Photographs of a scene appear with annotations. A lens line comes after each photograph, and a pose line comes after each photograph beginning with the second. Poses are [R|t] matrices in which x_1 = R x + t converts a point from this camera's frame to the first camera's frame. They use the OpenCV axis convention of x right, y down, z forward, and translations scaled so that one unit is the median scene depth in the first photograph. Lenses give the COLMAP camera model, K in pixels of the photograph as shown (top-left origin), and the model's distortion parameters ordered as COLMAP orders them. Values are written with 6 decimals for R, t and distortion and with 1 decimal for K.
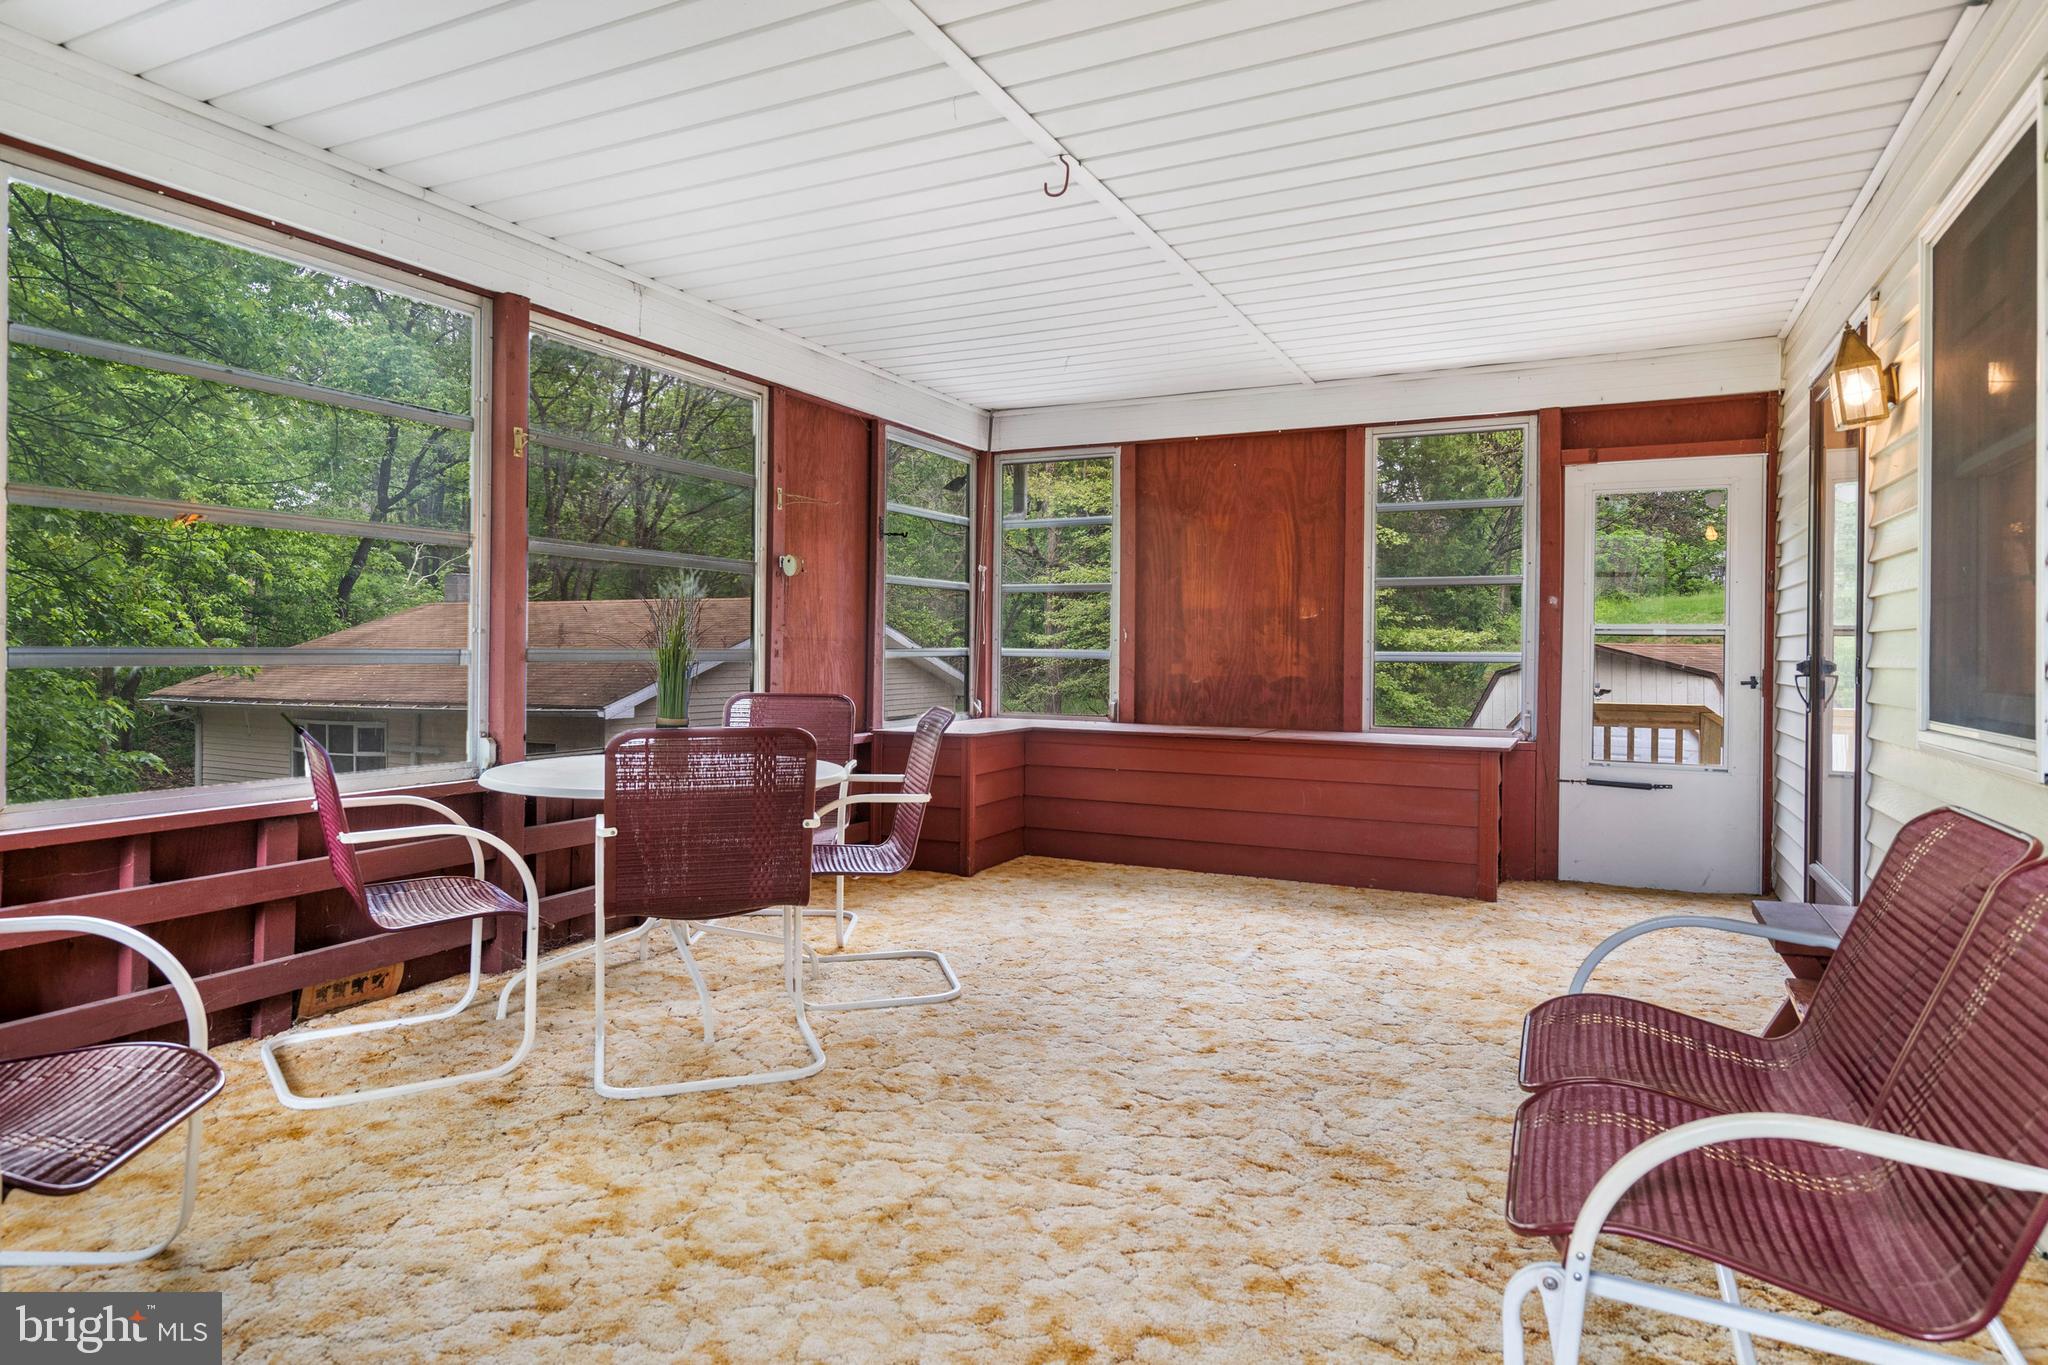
lens RADIAL K [[1172.0, 0, 1024.0], [0, 1172.0, 682.5], [0, 0, 1]] dist [-0.000920, -0.000055]
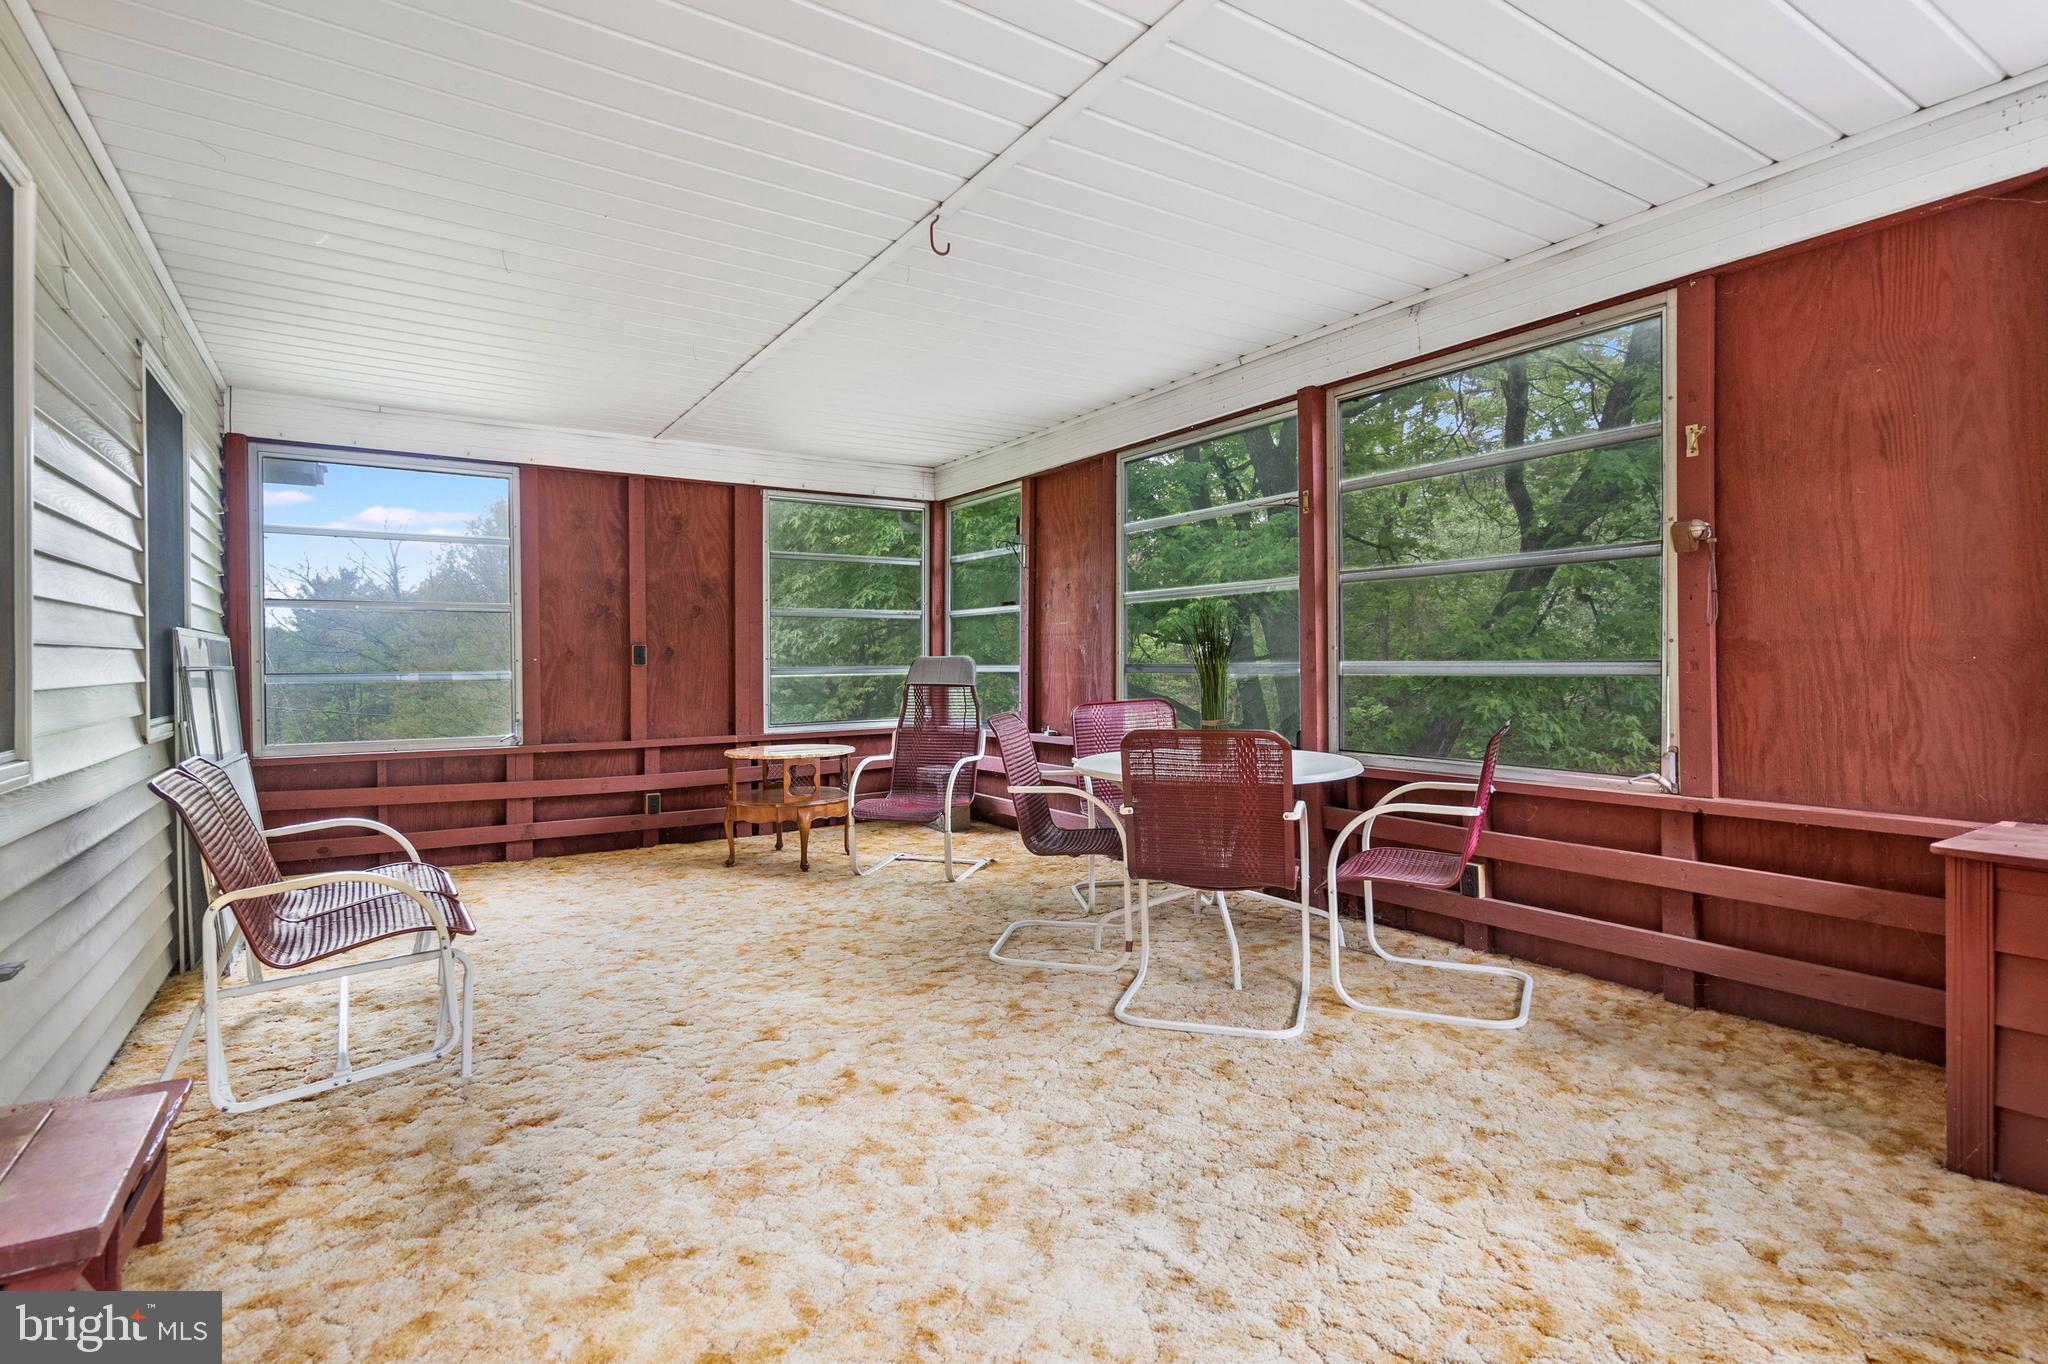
lens RADIAL K [[943.2, 0, 1019.1], [0, 943.2, 671.7], [0, 0, 1]] dist [-0.004771, 0.004472]
pose [[-0.497809, 0.007481, -0.867254, 0.799831], [-0.013915, 0.999765, 0.016611, -0.044931], [0.867175, 0.020337, -0.497588, 1.561466]]
